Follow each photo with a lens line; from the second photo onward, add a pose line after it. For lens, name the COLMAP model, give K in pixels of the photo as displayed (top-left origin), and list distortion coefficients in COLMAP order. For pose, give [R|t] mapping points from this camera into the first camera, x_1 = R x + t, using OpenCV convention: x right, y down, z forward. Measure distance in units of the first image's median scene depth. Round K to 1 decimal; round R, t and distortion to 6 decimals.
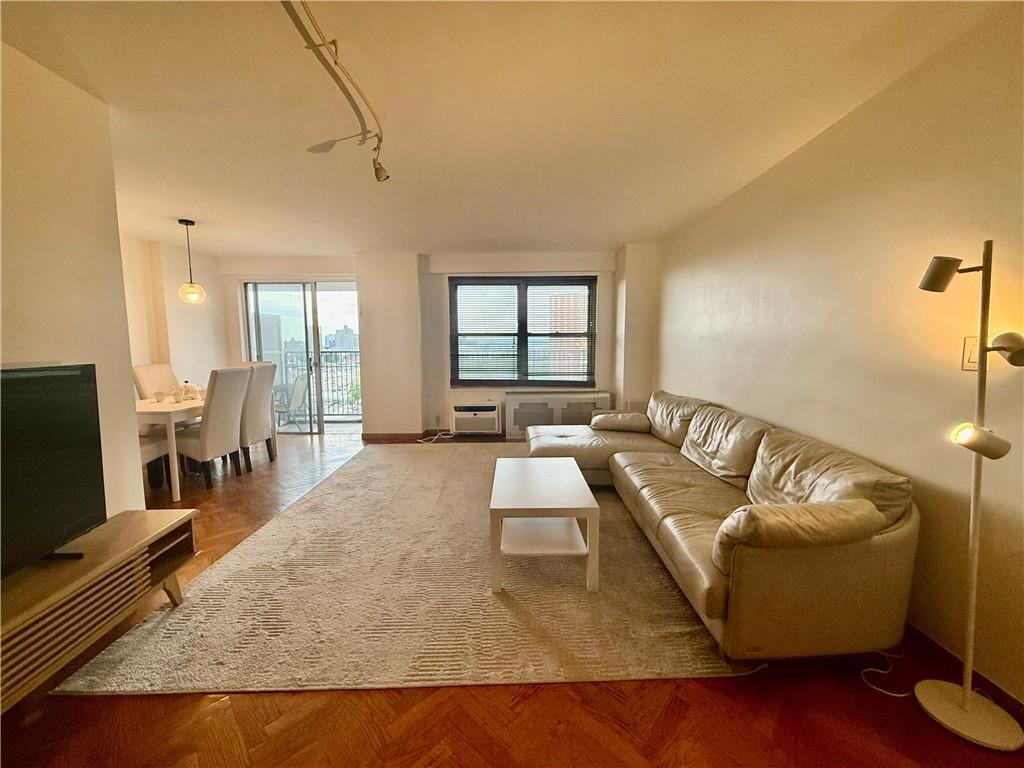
lens RADIAL K [[407.9, 0, 511.1], [0, 407.9, 383.4], [0, 0, 1]] dist [-0.000831, 0.000408]
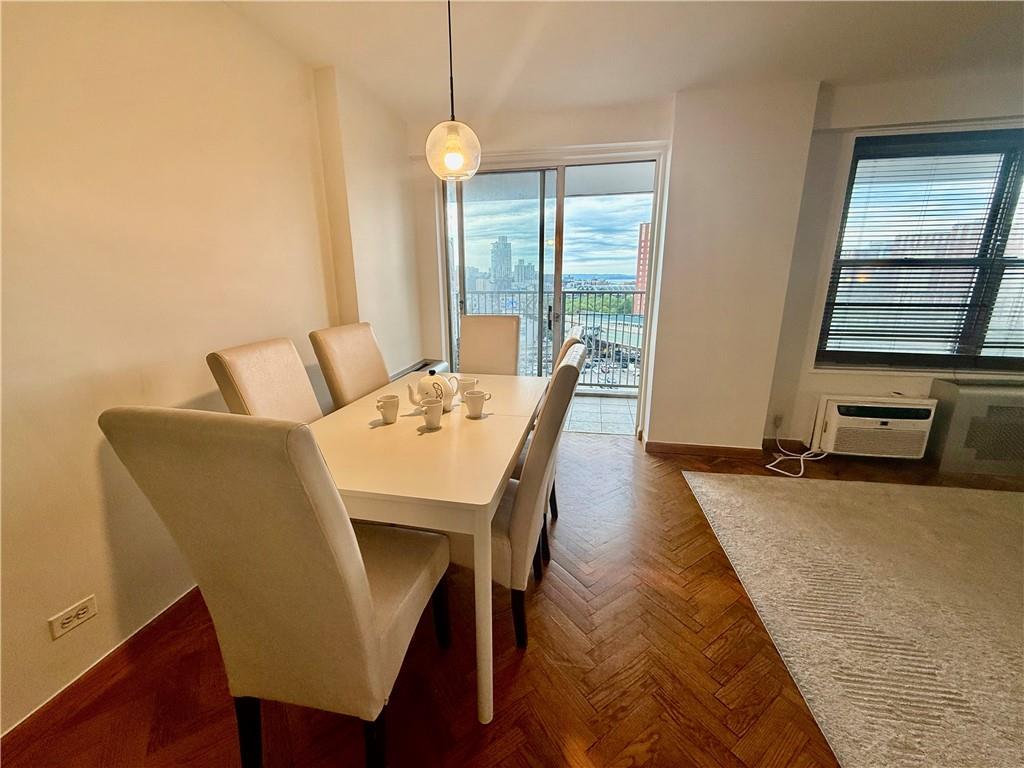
lens RADIAL K [[407.9, 0, 511.1], [0, 407.9, 383.4], [0, 0, 1]] dist [-0.000831, 0.000408]
pose [[0.982532, 0.046831, -0.180102, -0.457601], [-0.018701, 0.987766, 0.154820, -0.044240], [0.185149, -0.148748, 0.971388, 0.422460]]
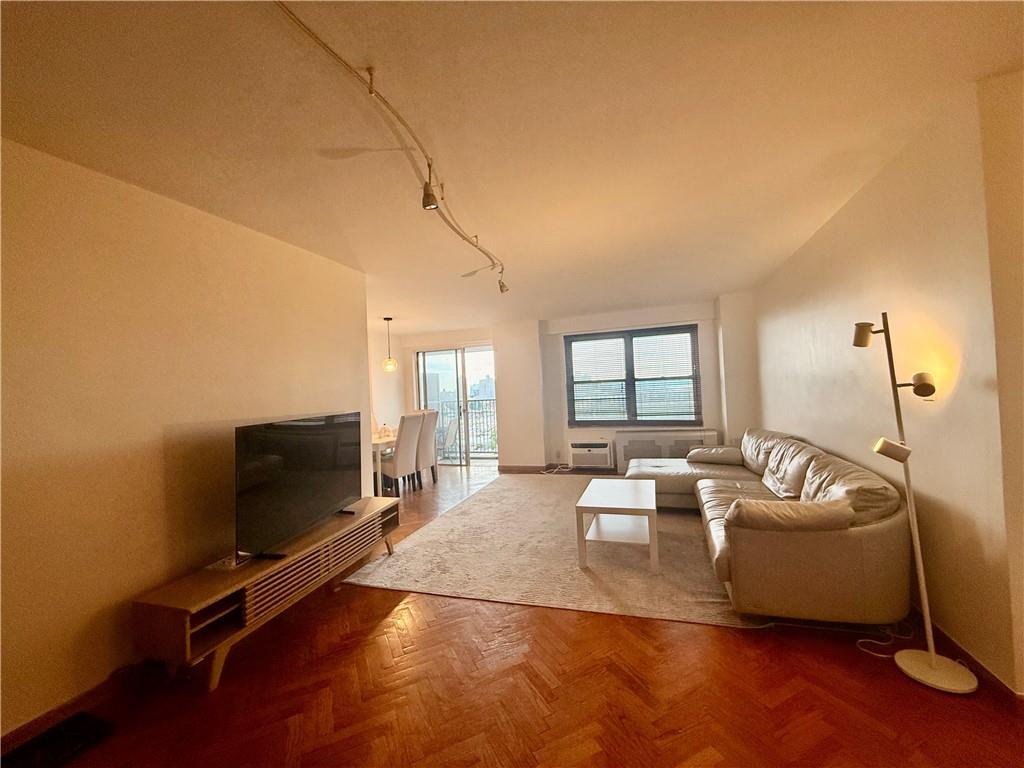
lens RADIAL K [[407.9, 0, 511.1], [0, 407.9, 383.4], [0, 0, 1]] dist [-0.000831, 0.000408]
pose [[0.946228, -0.045645, -0.320263, 0.081143], [0.010513, 0.993811, -0.110582, 0.012124], [0.323329, 0.101269, 0.940852, -0.180920]]
